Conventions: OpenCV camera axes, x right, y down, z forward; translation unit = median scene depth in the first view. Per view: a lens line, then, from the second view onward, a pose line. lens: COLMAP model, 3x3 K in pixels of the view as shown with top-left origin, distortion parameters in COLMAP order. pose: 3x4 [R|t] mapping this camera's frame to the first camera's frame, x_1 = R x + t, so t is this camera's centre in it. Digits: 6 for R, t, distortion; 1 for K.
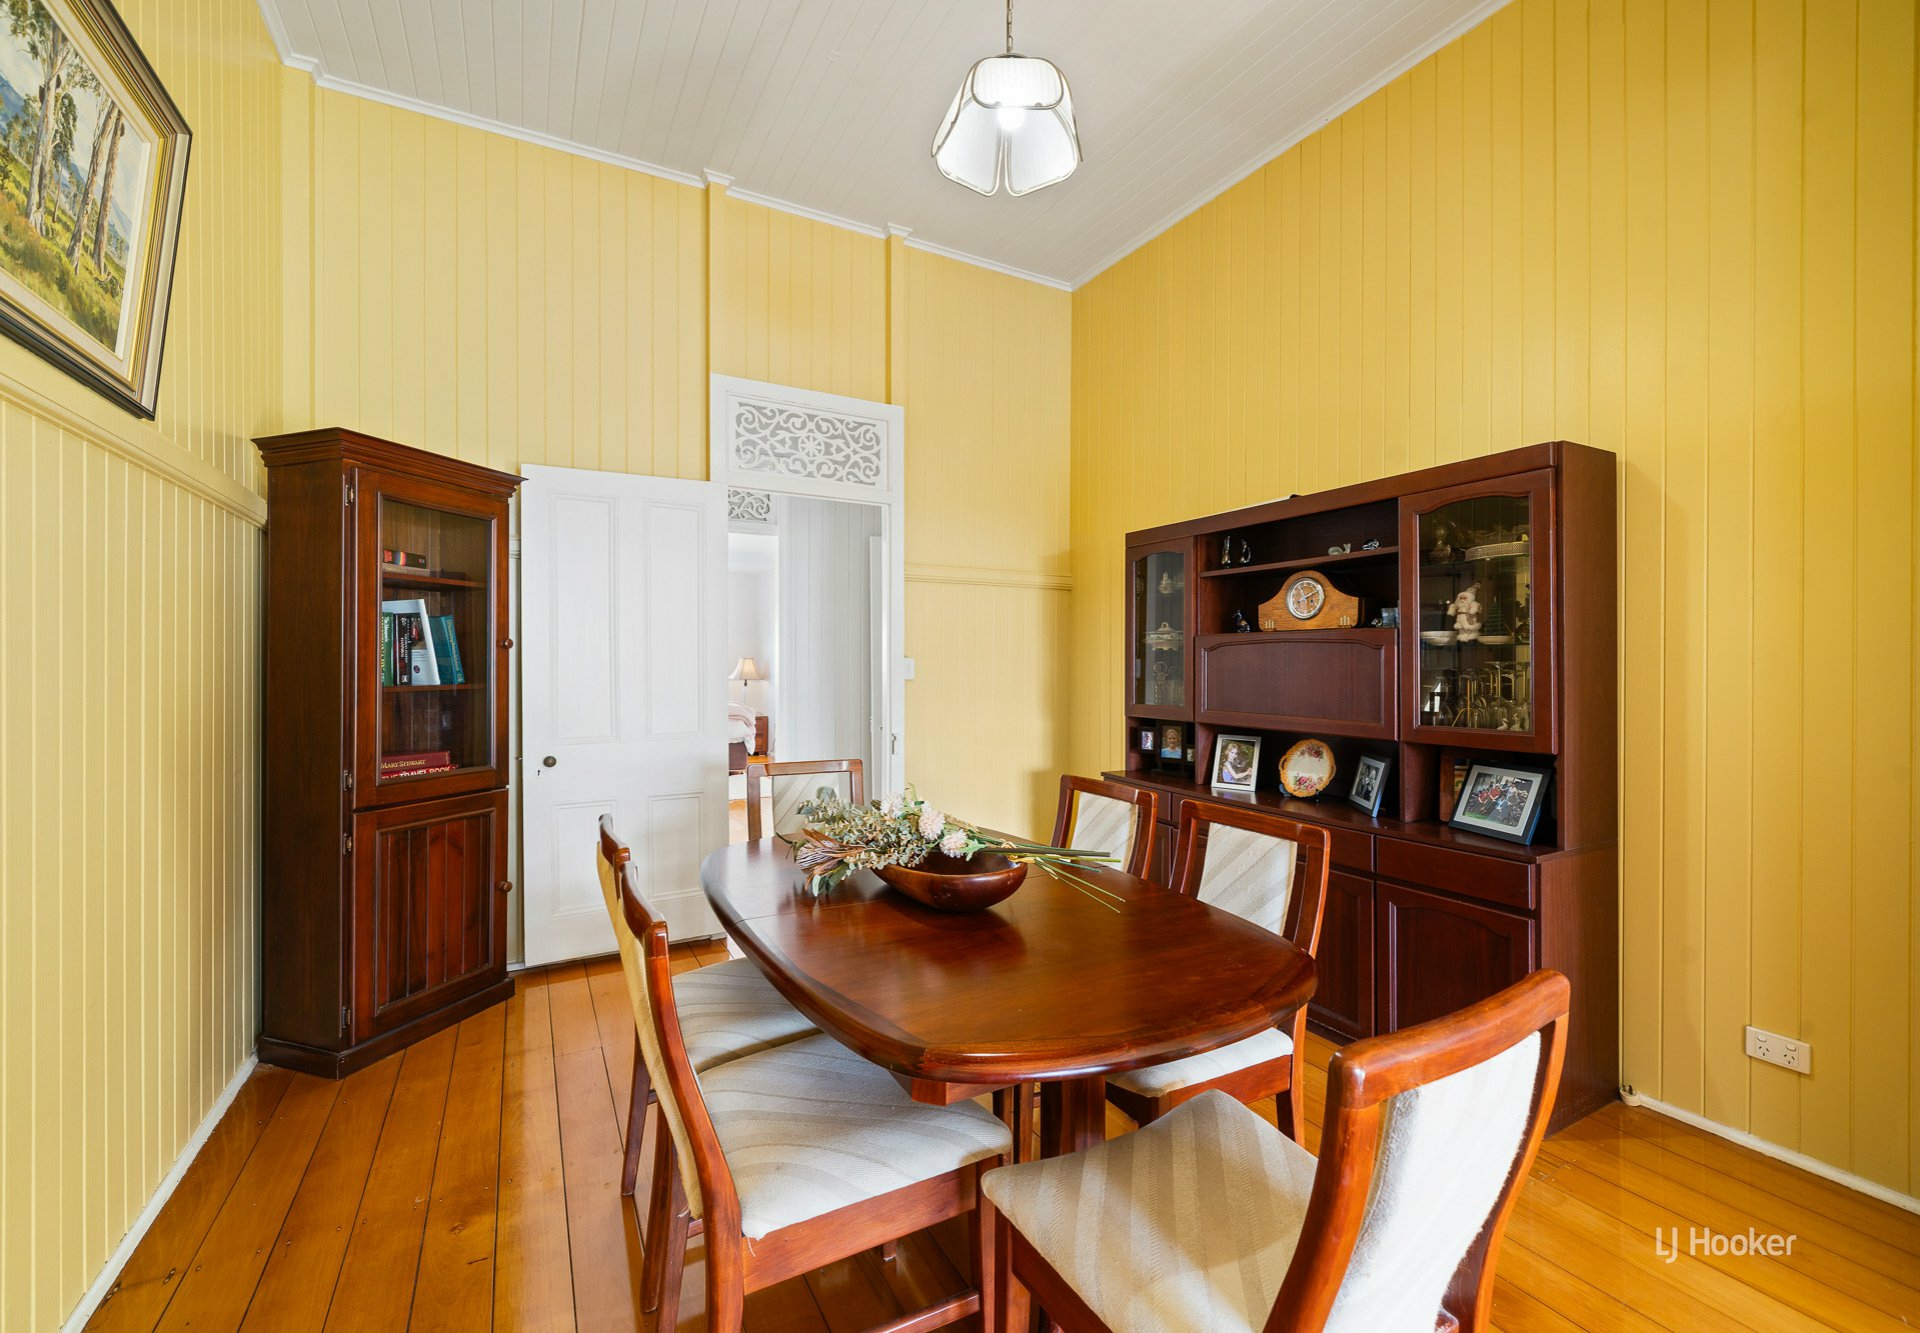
lens RADIAL K [[792.5, 0, 961.2], [0, 792.5, 660.6], [0, 0, 1]] dist [0.000162, 0.000005]
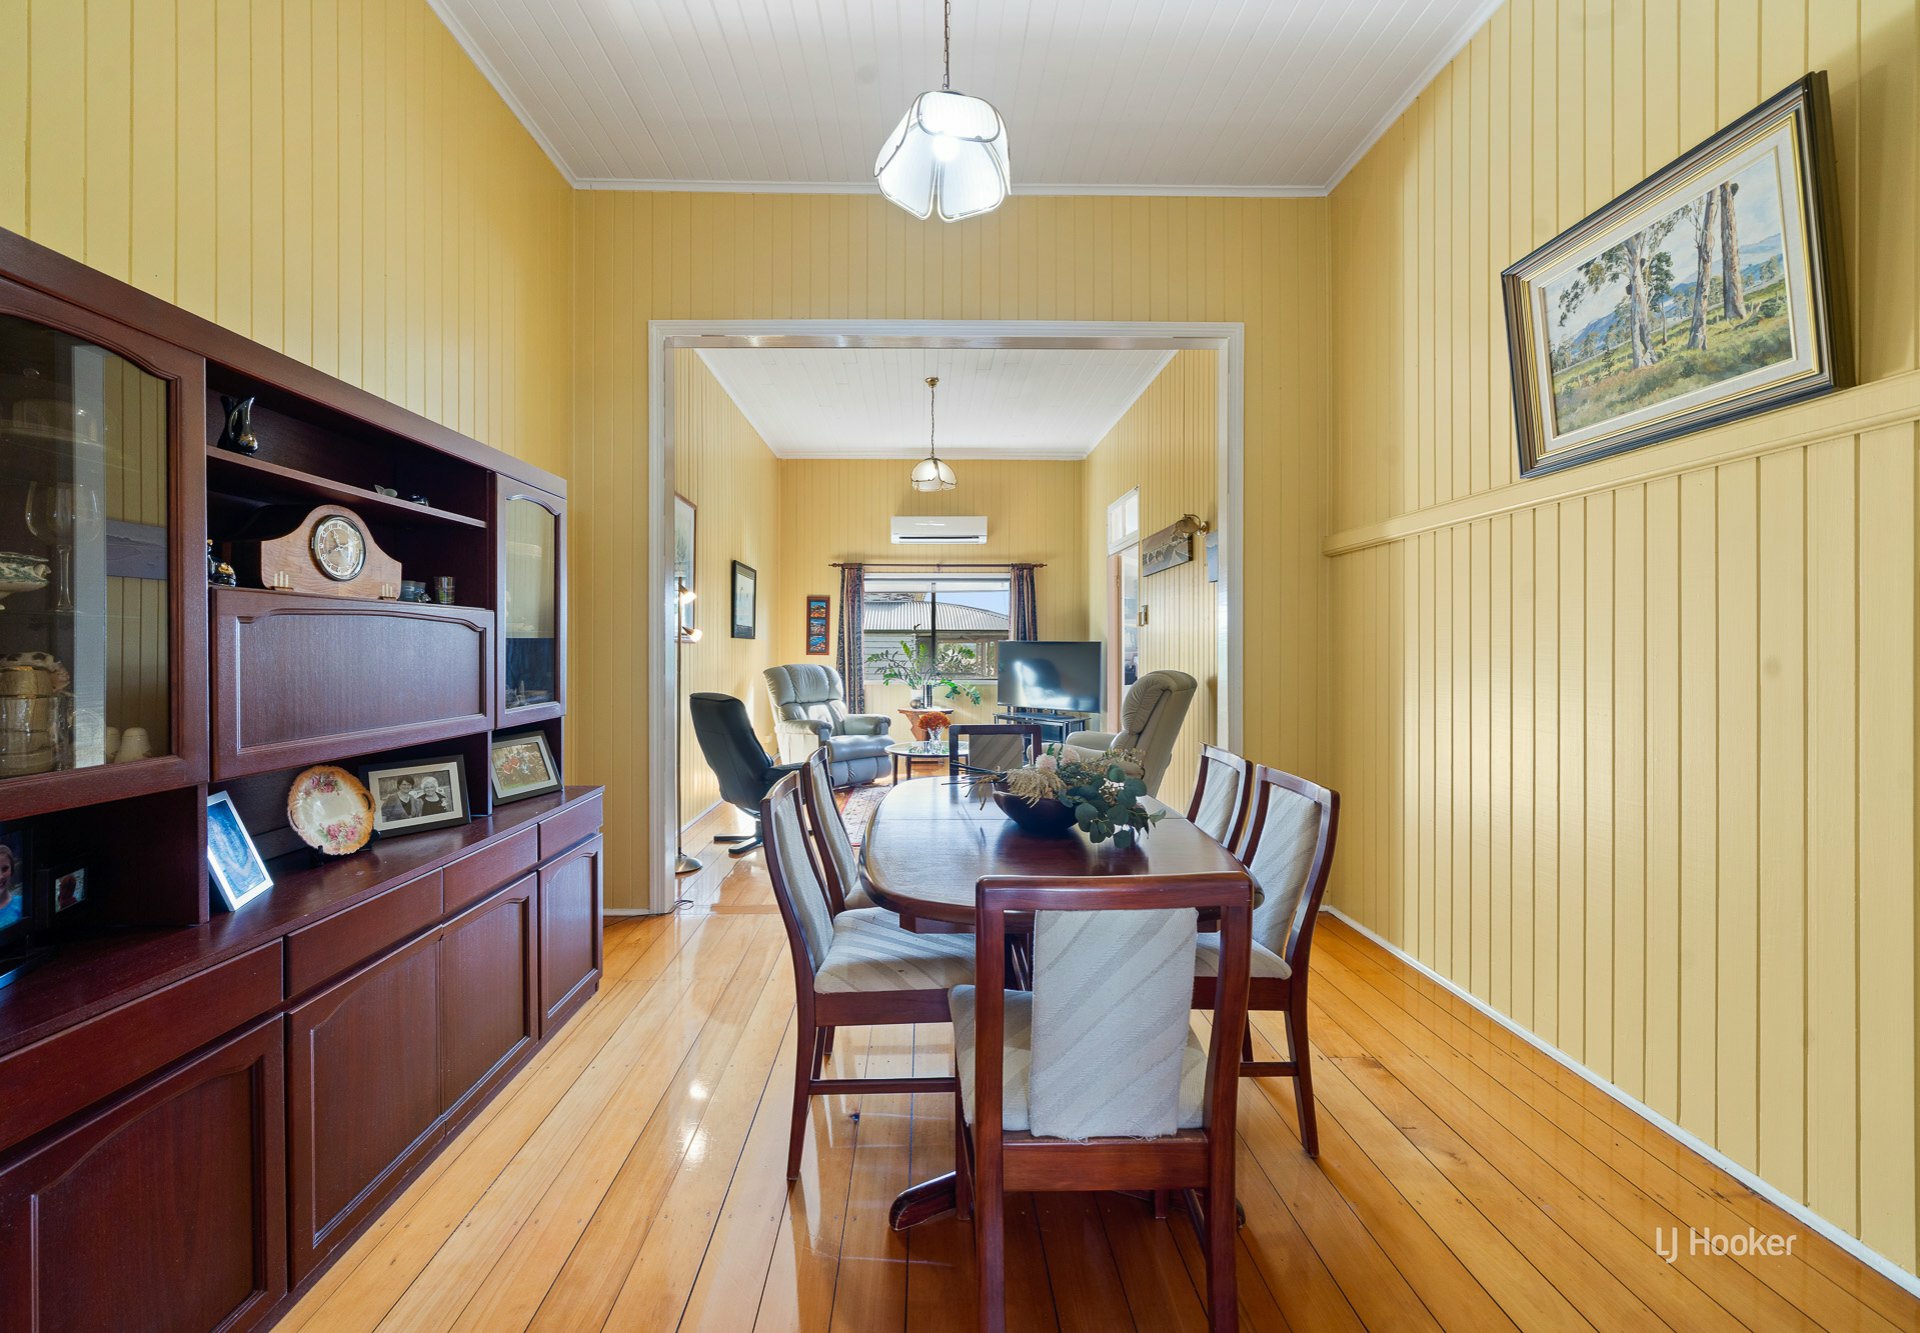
lens RADIAL K [[755.7, 0, 954.9], [0, 755.7, 652.2], [0, 0, 1]] dist [0.000057, -0.000577]
pose [[-0.896647, -0.002378, 0.442740, -0.287734], [0.000312, 0.999982, 0.006003, 0.003536], [-0.442746, 0.005521, -0.896630, 1.328892]]
